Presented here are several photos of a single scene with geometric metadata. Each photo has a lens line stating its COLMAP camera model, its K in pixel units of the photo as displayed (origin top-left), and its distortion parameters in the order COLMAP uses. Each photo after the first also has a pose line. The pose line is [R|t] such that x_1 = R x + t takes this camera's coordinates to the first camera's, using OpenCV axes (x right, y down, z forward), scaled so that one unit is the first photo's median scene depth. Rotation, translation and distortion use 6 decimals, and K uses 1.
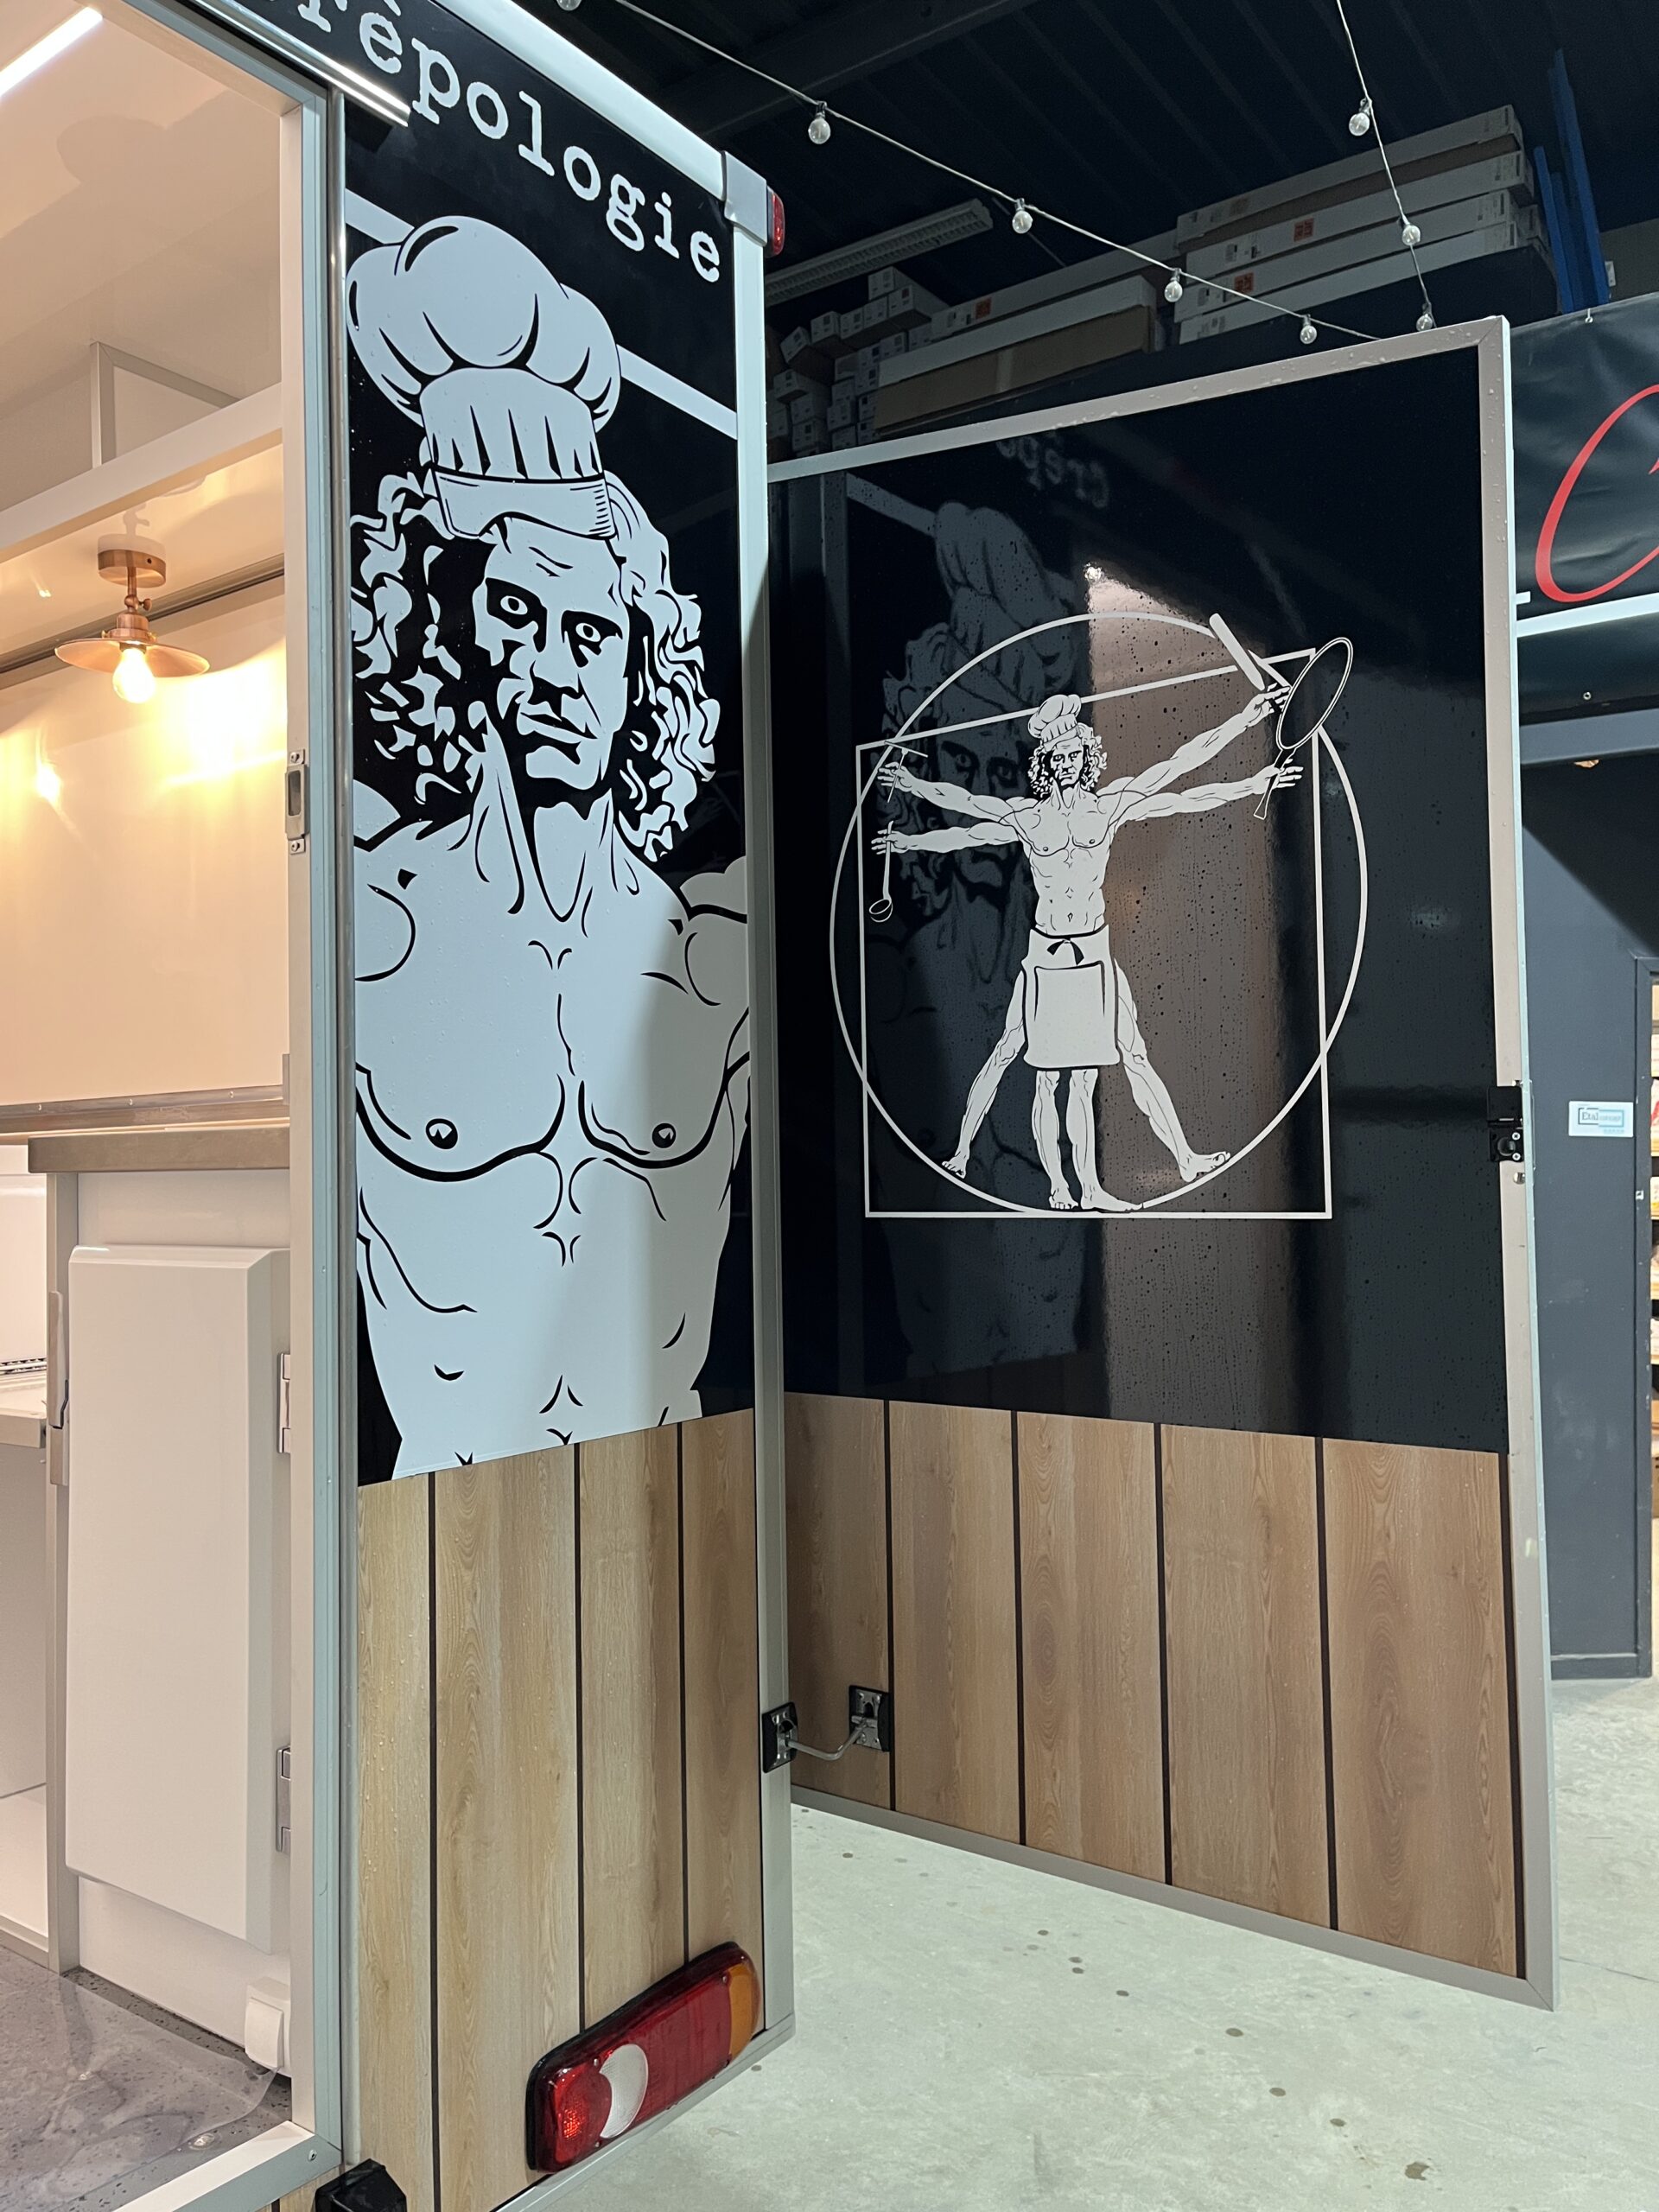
lens RADIAL K [[1695.5, 0, 829.5], [0, 1695.5, 1106.0], [0, 0, 1]] dist [0.039839, -0.000585]
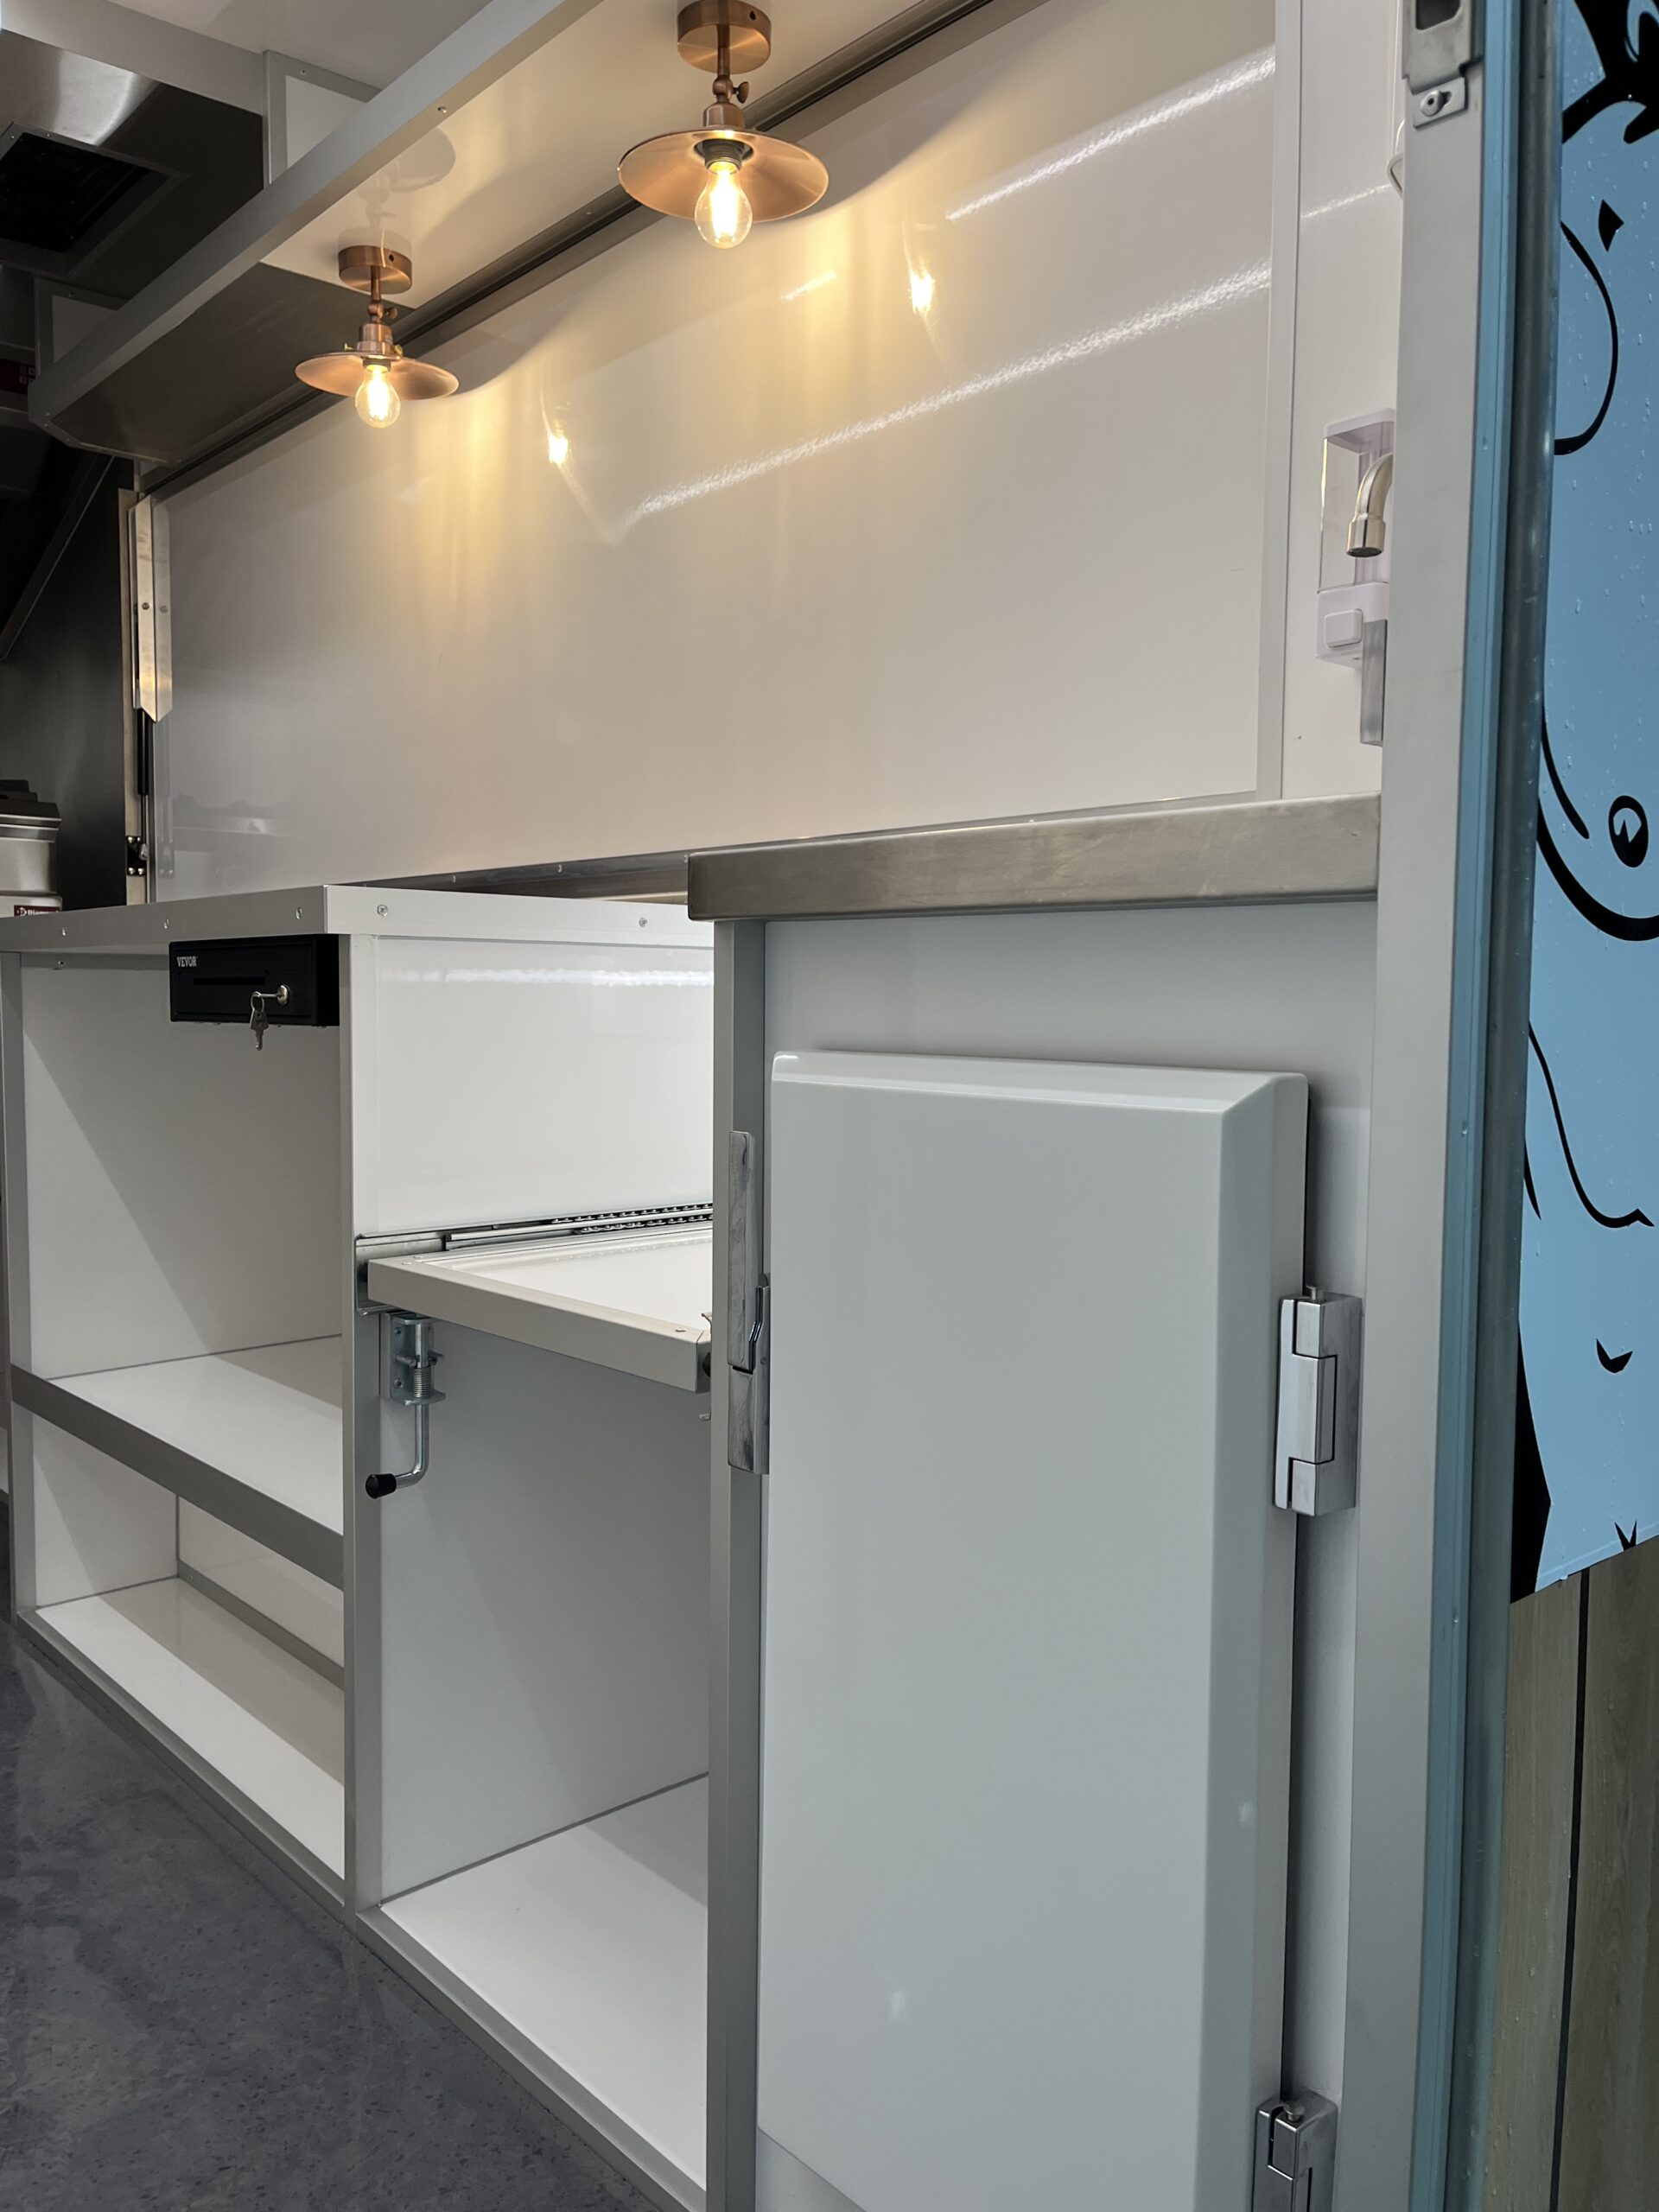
lens RADIAL K [[1695.5, 0, 829.5], [0, 1695.5, 1106.0], [0, 0, 1]] dist [0.039839, -0.000585]
pose [[0.978150, 0.044432, -0.203098, -0.313870], [-0.023746, 0.994380, 0.103176, 0.042589], [0.206541, -0.096099, 0.973707, 0.468846]]
